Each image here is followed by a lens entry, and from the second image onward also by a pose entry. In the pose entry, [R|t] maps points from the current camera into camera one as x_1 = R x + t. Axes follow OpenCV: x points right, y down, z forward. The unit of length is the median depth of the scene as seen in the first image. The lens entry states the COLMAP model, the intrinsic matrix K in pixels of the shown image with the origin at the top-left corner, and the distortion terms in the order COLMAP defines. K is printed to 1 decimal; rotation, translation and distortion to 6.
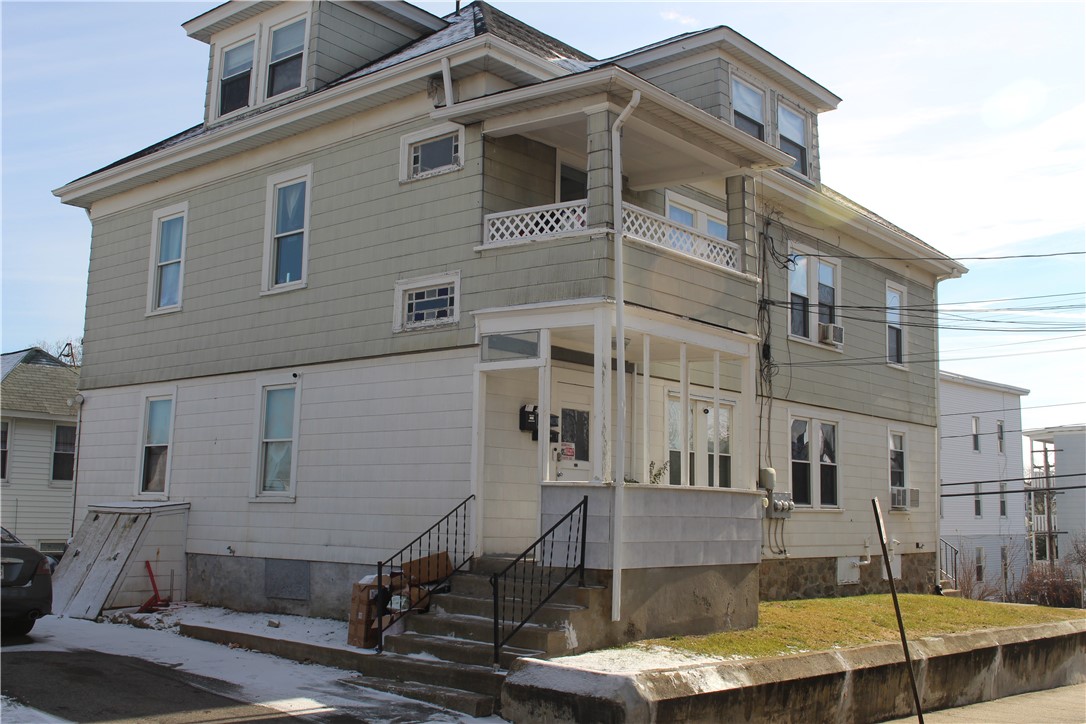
lens RADIAL K [[1160.4, 0, 542.7], [0, 1160.4, 365.1], [0, 0, 1]] dist [-0.096188, 0.000000]
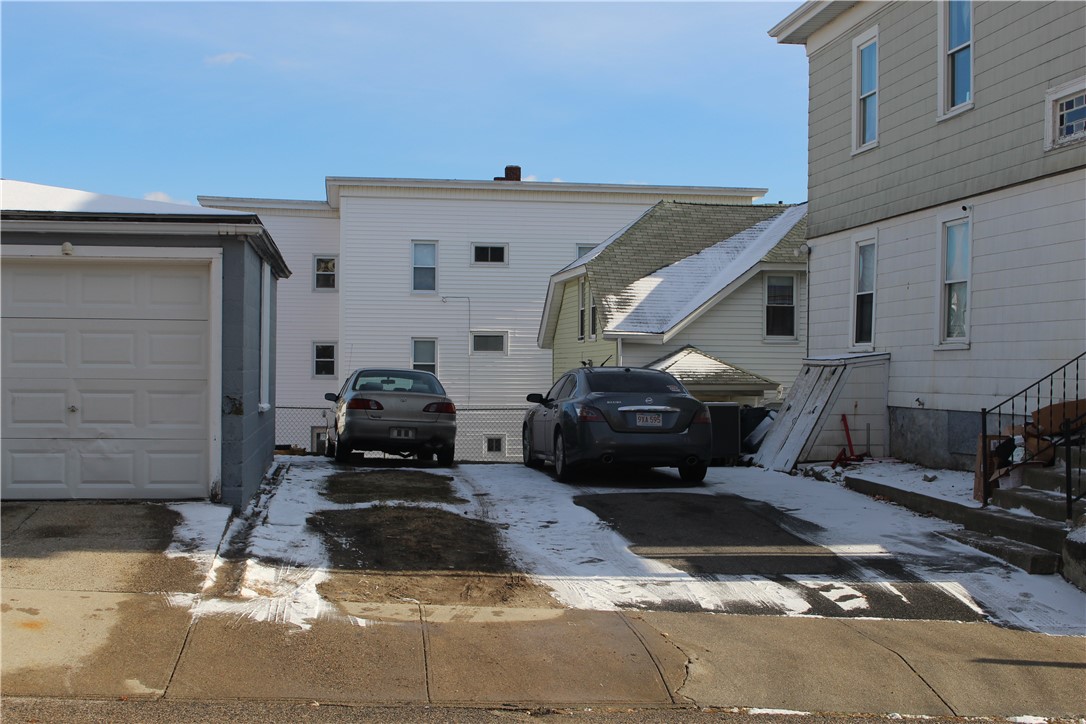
lens RADIAL K [[1461.4, 0, 542.4], [0, 1461.4, 359.5], [0, 0, 1]] dist [-0.045927, 0.000000]
pose [[0.741366, -0.013433, -0.670966, 0.296882], [0.089809, 0.992793, 0.079356, 0.006369], [0.665064, -0.119091, 0.737229, -0.065228]]
